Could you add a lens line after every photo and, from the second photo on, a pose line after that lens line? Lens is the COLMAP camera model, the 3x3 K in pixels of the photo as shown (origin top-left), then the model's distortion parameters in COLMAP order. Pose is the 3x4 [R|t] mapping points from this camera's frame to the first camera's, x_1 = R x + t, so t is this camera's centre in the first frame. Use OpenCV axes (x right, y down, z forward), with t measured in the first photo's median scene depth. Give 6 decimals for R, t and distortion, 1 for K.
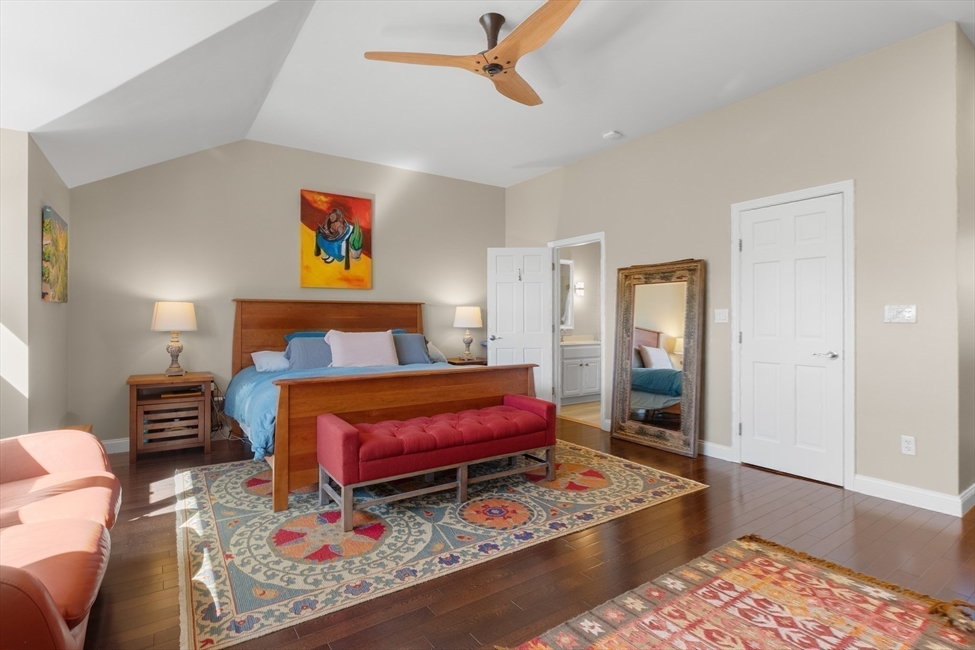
lens RADIAL K [[478.1, 0, 487.2], [0, 478.1, 327.3], [0, 0, 1]] dist [-0.018984, 0.010838]
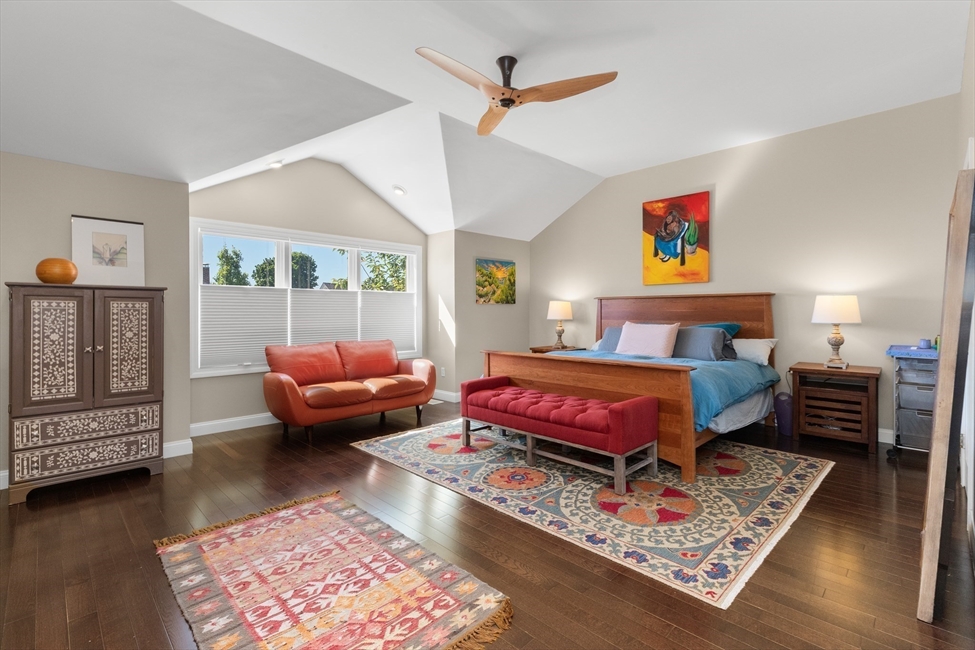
lens RADIAL K [[445.3, 0, 493.5], [0, 445.3, 308.1], [0, 0, 1]] dist [0.002385, 0.000431]
pose [[0.200452, -0.010295, -0.979649, 0.916439], [-0.019158, 0.999712, -0.014426, -0.005961], [0.979516, 0.021660, 0.200197, 0.615487]]
